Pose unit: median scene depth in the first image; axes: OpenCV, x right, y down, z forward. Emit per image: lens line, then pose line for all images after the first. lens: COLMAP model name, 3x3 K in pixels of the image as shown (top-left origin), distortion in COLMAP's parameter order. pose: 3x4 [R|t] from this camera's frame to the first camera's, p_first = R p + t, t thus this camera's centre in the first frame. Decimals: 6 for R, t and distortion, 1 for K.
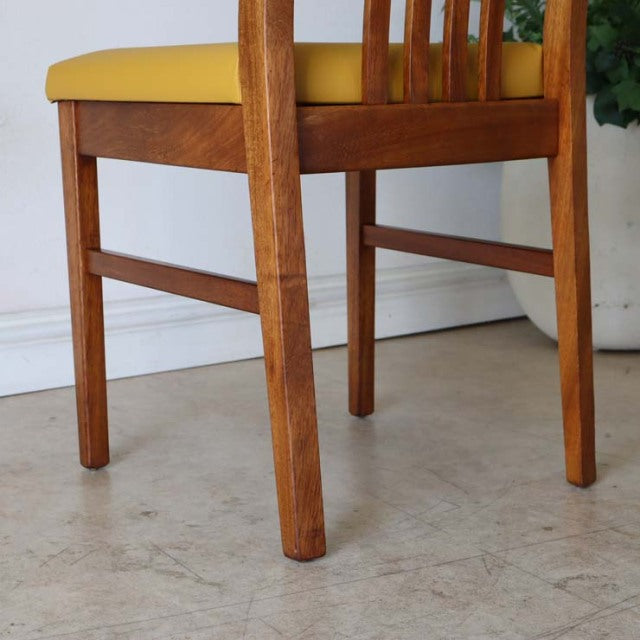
lens RADIAL K [[1236.1, 0, 320.0], [0, 1236.1, 320.0], [0, 0, 1]] dist [-0.011880, -0.001999]
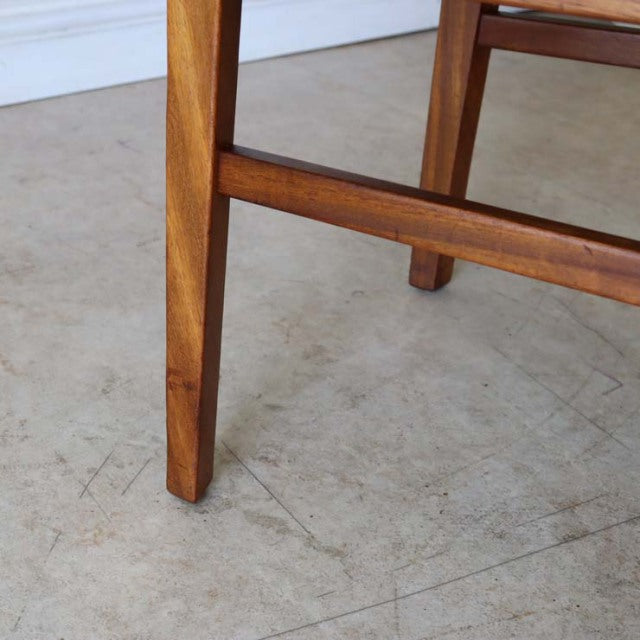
lens RADIAL K [[1180.5, 0, 320.0], [0, 1180.5, 320.0], [0, 0, 1]] dist [-0.060174, 0.330338]
pose [[0.997131, 0.031467, 0.068845, -0.136372], [-0.053569, 0.935928, 0.348094, -0.142366], [-0.053481, -0.350783, 0.934928, 0.381251]]
